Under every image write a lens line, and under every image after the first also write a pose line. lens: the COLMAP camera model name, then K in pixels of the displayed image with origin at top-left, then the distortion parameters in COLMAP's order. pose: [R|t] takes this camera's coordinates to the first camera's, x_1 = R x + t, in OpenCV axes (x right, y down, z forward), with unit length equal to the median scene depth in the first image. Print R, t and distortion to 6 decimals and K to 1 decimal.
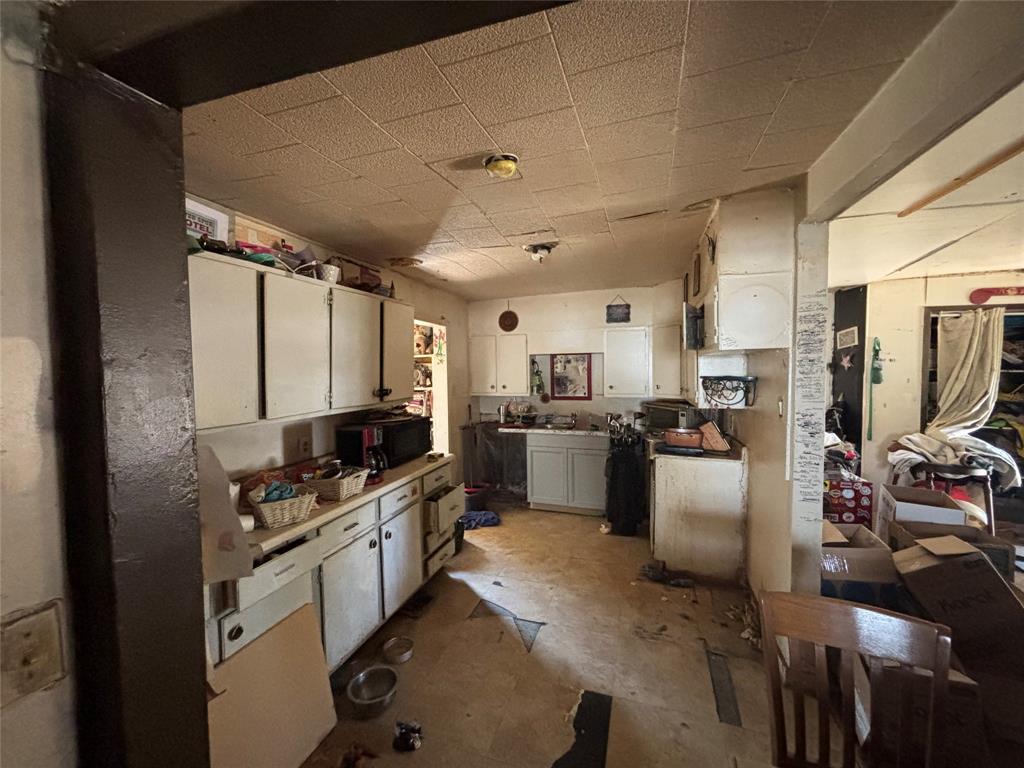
lens RADIAL K [[416.5, 0, 514.8], [0, 416.5, 387.0], [0, 0, 1]] dist [0.012194, -0.002276]
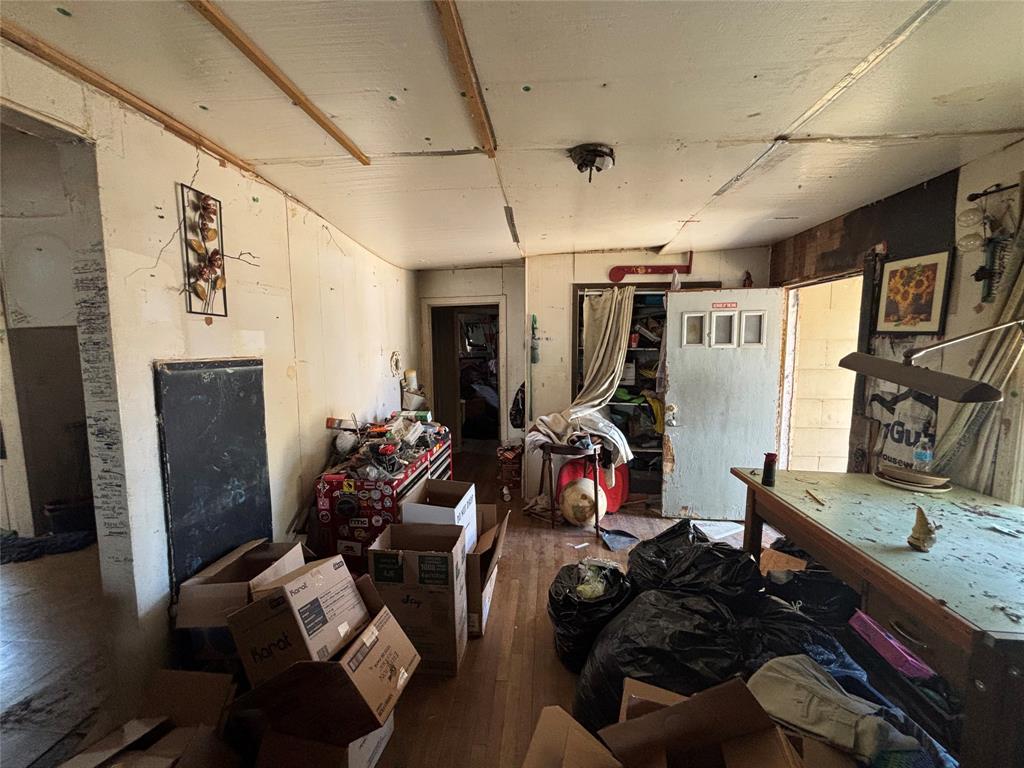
lens RADIAL K [[416.5, 0, 513.3], [0, 416.5, 383.3], [0, 0, 1]] dist [0.012194, -0.002276]
pose [[0.976219, -0.019023, 0.215951, 0.667252], [0.006599, 0.998288, 0.058108, -0.017626], [-0.216687, -0.055301, 0.974674, 0.079132]]
